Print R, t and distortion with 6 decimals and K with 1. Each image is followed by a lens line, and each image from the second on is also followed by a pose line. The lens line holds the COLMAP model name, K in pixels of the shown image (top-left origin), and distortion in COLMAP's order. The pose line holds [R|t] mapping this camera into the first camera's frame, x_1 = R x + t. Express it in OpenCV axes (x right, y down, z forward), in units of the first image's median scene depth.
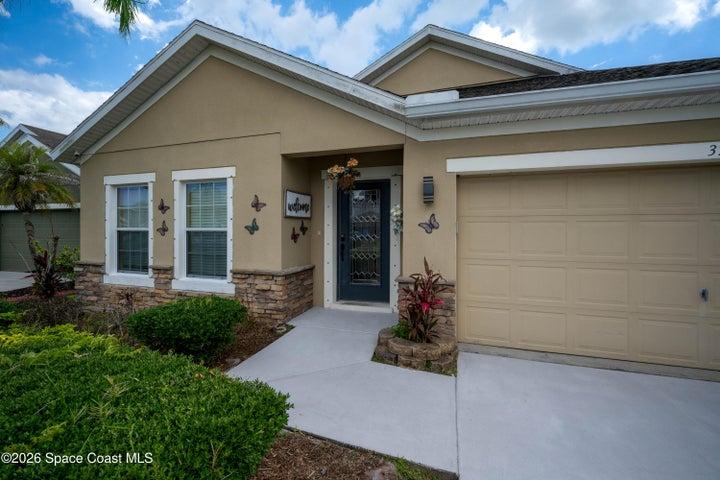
lens RADIAL K [[298.6, 0, 360.6], [0, 298.6, 229.4], [0, 0, 1]] dist [-0.004504, -0.000216]
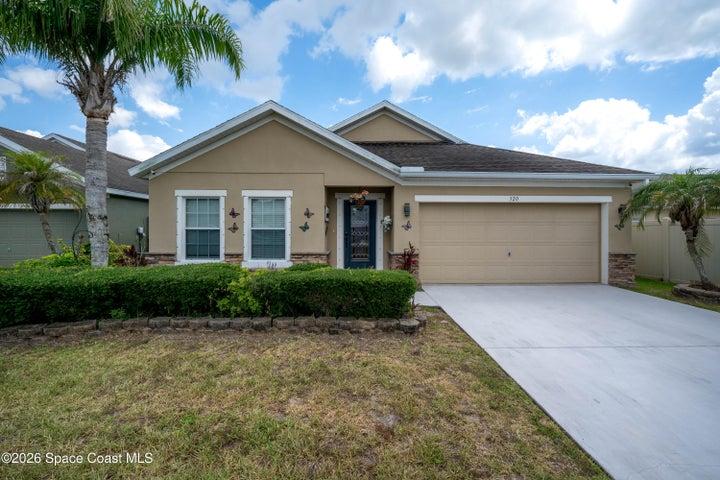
lens RADIAL K [[296.6, 0, 359.9], [0, 296.6, 233.7], [0, 0, 1]] dist [-0.000654, -0.000685]
pose [[0.946993, -0.001250, 0.321252, -0.564077], [0.000317, 0.999996, 0.002955, 0.022853], [-0.321255, -0.002697, 0.946989, -0.643115]]
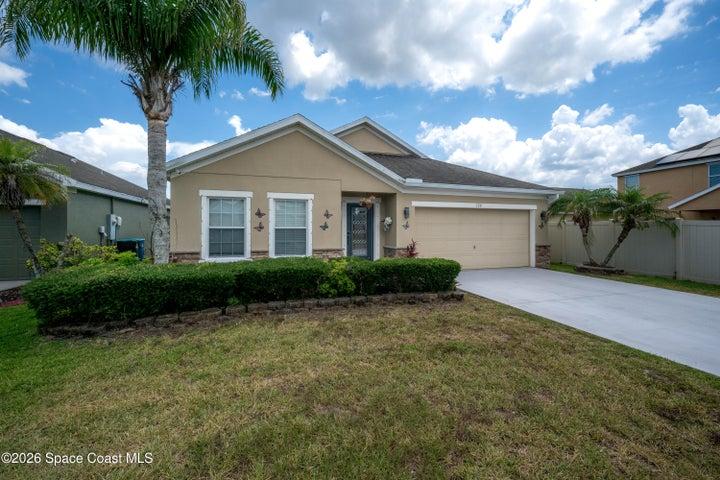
lens RADIAL K [[296.6, 0, 359.0], [0, 296.6, 235.1], [0, 0, 1]] dist [-0.000654, -0.000685]
pose [[0.820472, -0.009338, 0.571610, -1.189097], [0.003489, 0.999930, 0.011327, 0.025569], [-0.571675, -0.007299, 0.820447, -0.655252]]
